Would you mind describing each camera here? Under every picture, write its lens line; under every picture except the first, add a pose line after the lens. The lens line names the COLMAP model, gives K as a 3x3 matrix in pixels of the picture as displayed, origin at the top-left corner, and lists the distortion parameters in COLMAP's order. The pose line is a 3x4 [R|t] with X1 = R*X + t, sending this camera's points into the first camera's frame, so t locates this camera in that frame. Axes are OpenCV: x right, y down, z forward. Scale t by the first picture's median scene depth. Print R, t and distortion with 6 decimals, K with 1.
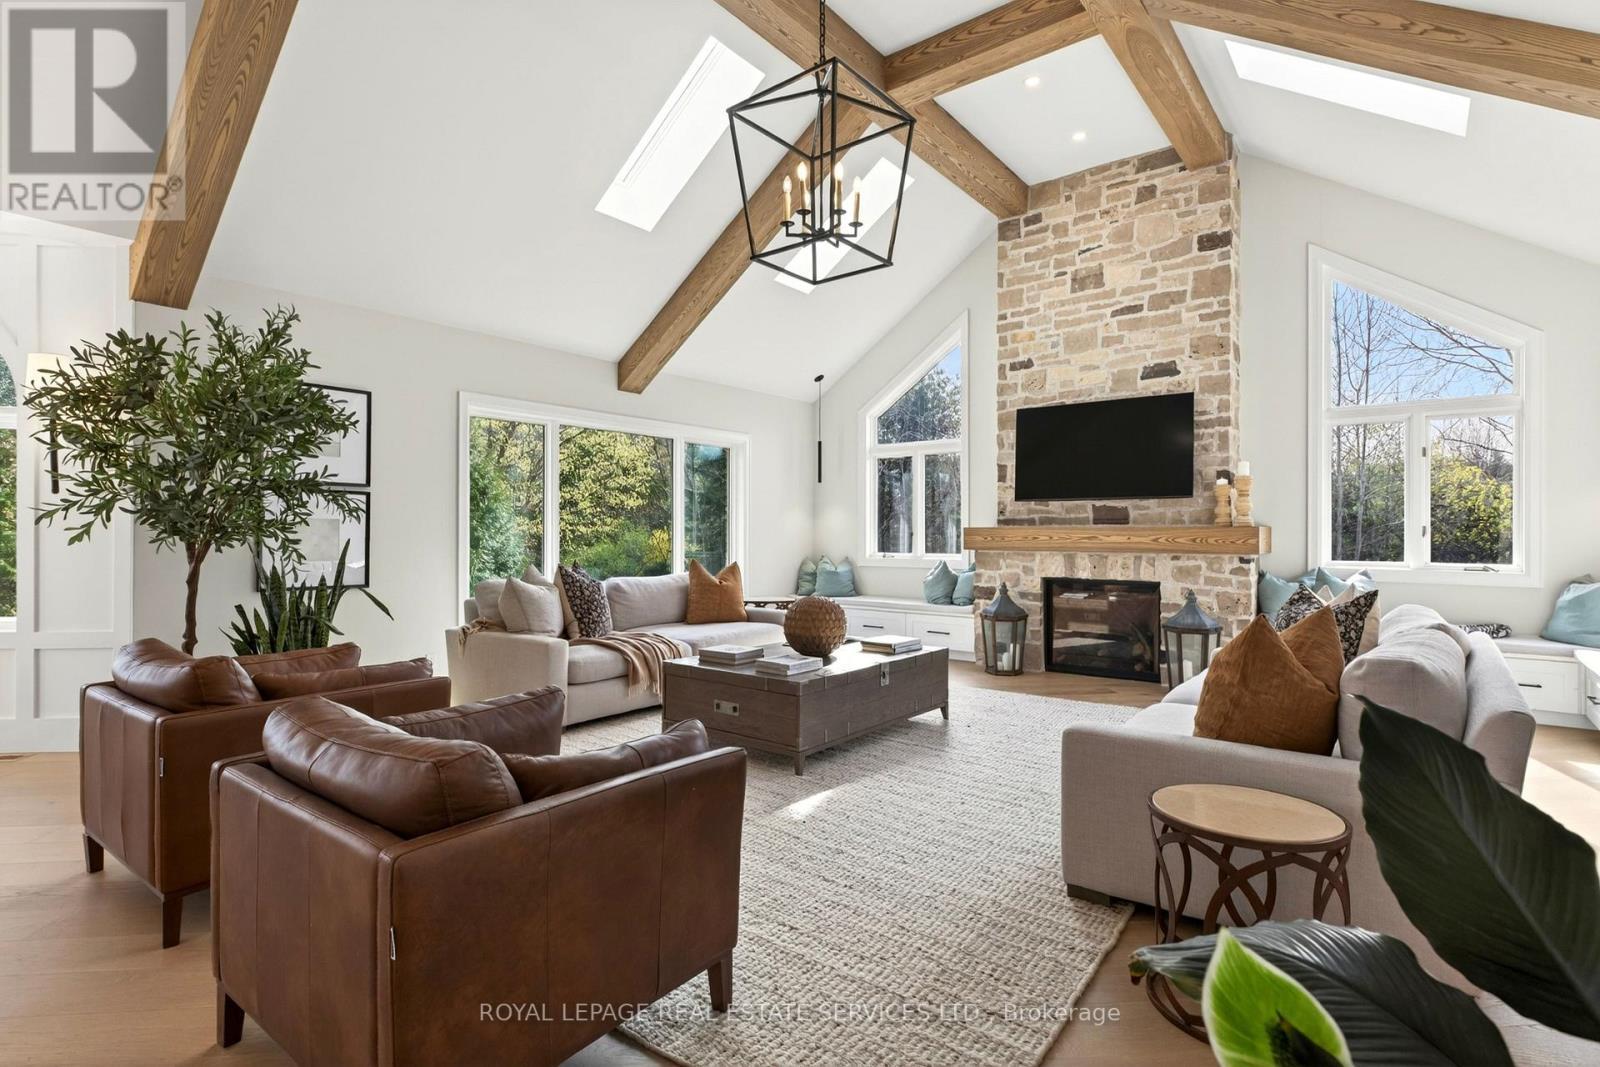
lens RADIAL K [[808.4, 0, 800.0], [0, 808.4, 533.5], [0, 0, 1]] dist [-0.002096, -0.000829]
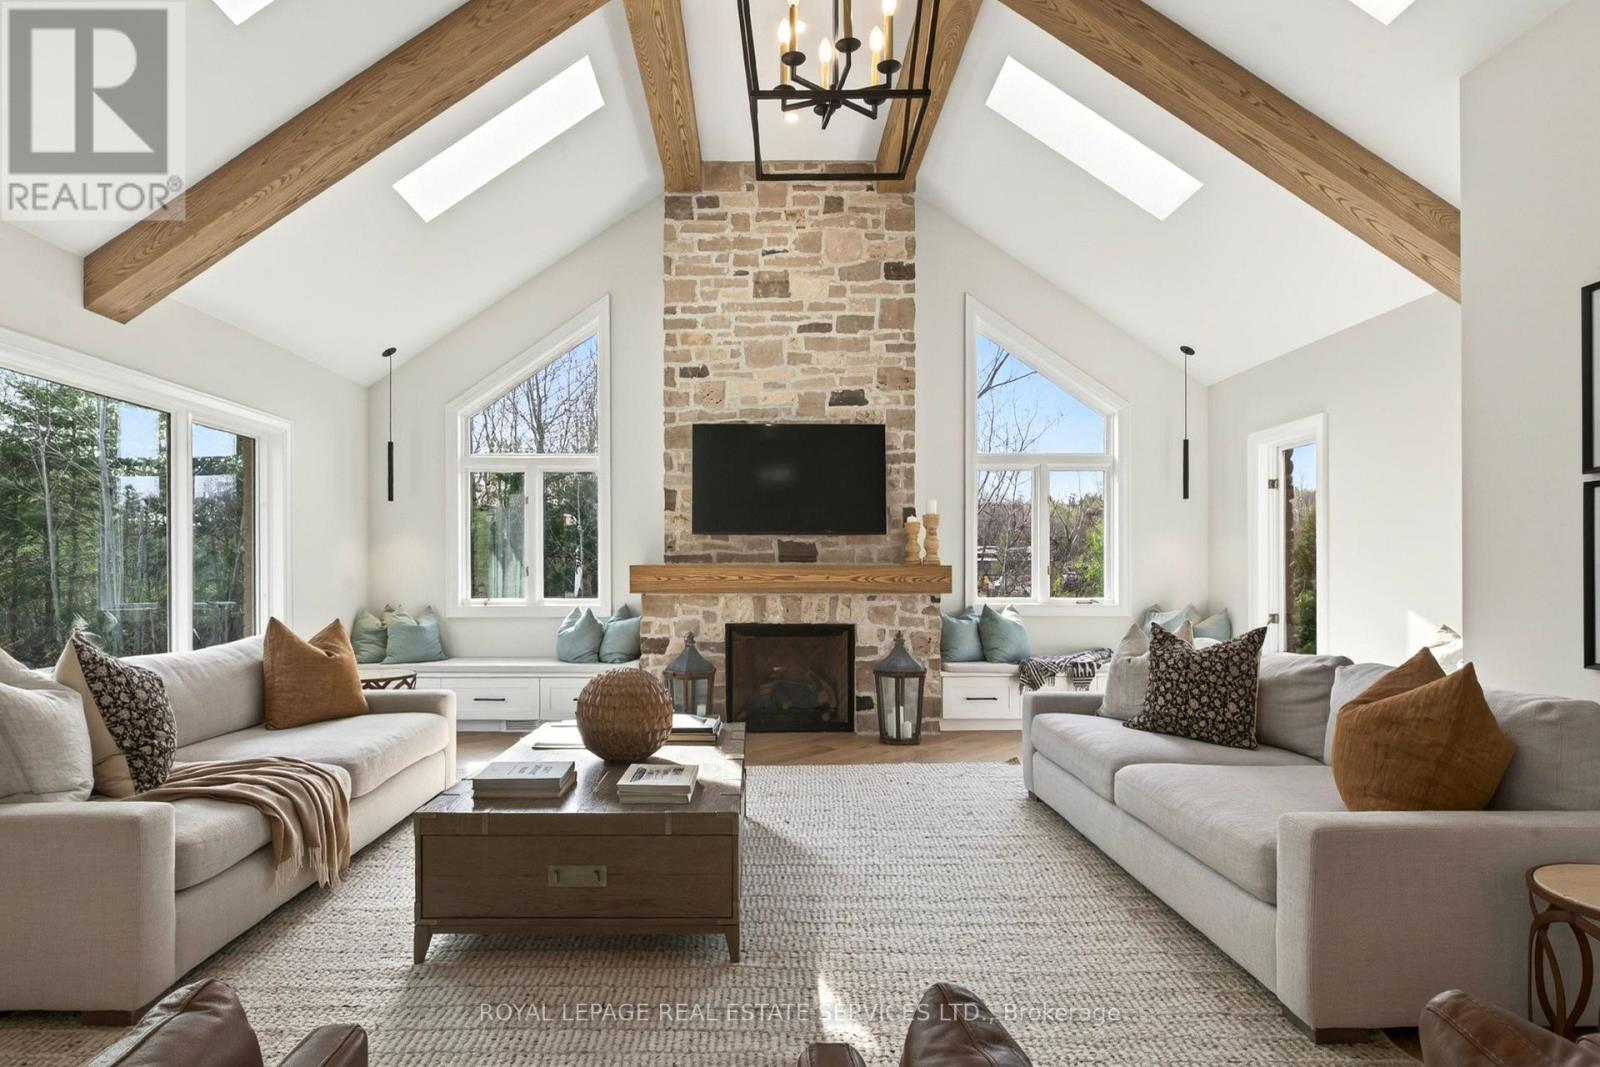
lens RADIAL K [[851.8, 0, 793.1], [0, 851.8, 573.4], [0, 0, 1]] dist [-0.000250, -0.000967]
pose [[0.776694, -0.003222, 0.629870, -0.218799], [0.002577, 0.999995, 0.001936, -0.000747], [-0.629873, 0.000119, 0.776698, 0.266423]]
